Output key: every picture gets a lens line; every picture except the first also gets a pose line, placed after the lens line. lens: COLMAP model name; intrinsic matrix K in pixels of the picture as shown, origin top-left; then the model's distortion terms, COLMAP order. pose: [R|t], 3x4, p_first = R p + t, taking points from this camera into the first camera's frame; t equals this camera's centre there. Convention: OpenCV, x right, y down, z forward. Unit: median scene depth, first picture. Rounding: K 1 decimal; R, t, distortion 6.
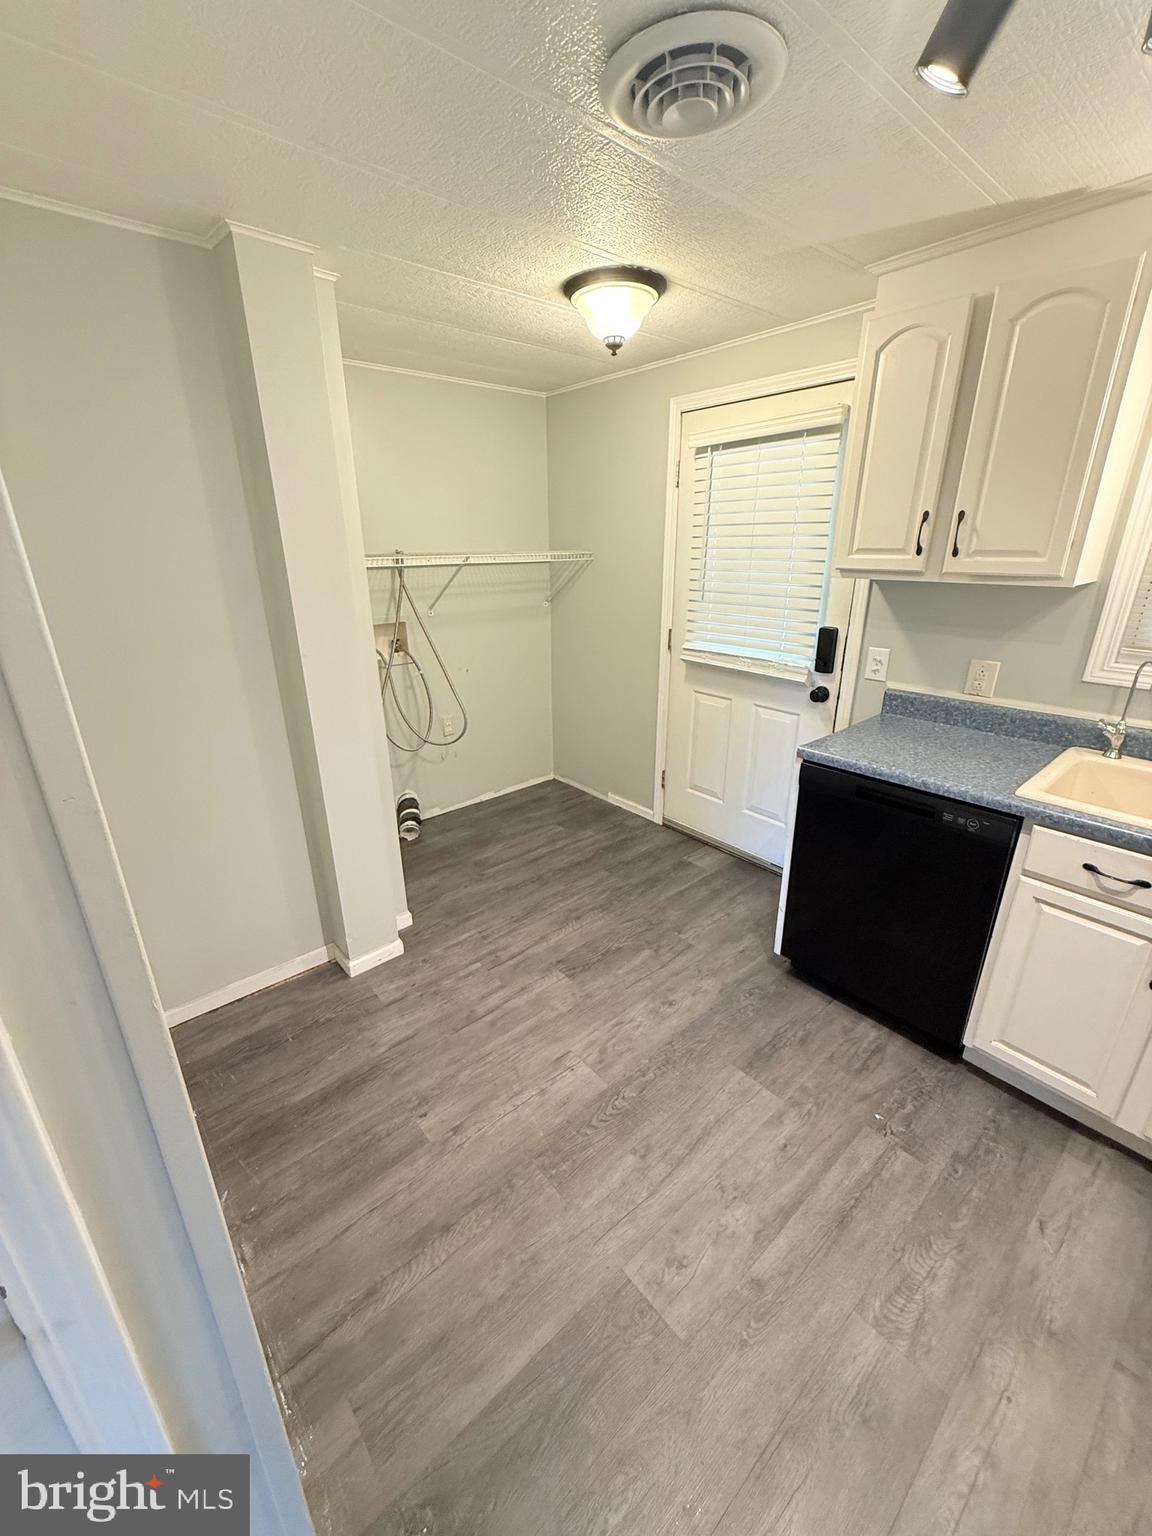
lens RADIAL K [[616.2, 0, 576.0], [0, 616.2, 768.0], [0, 0, 1]] dist [-0.000444, 0.000267]
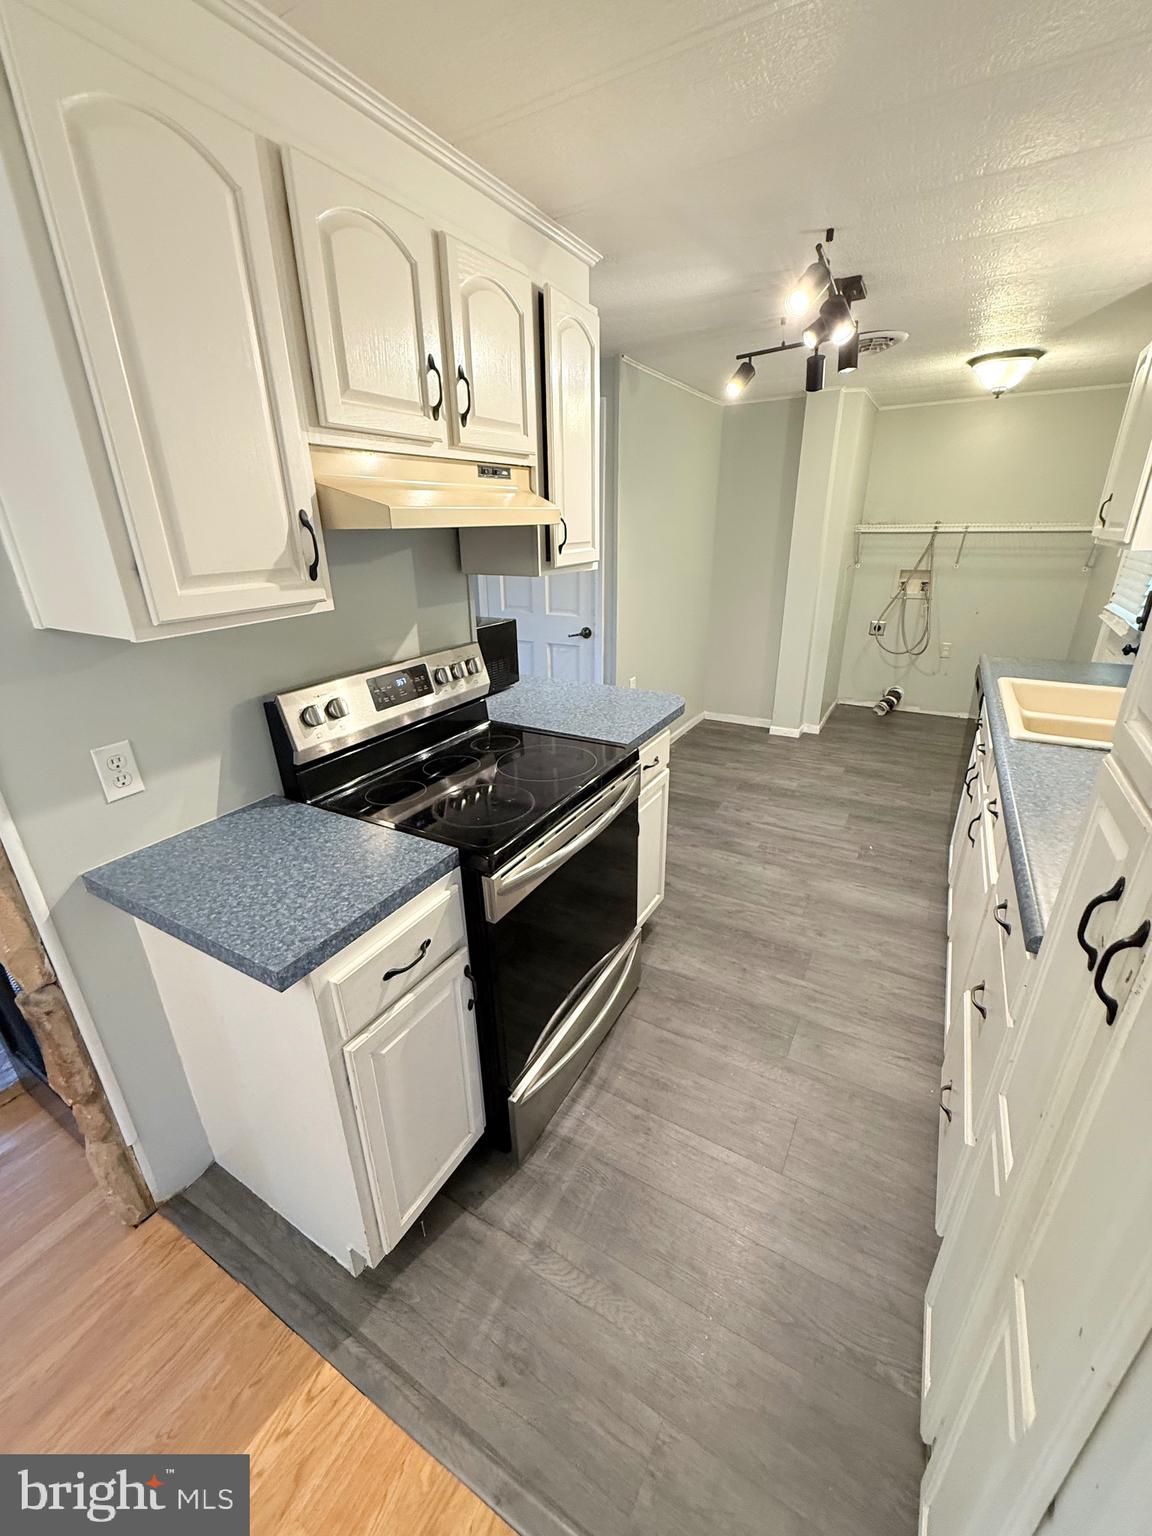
lens RADIAL K [[616.2, 0, 576.0], [0, 616.2, 768.0], [0, 0, 1]] dist [-0.000444, 0.000267]
pose [[0.327137, 0.350092, -0.877734, 1.301605], [-0.315684, 0.915967, 0.247684, 0.144408], [0.890688, 0.196060, 0.410165, -0.402783]]
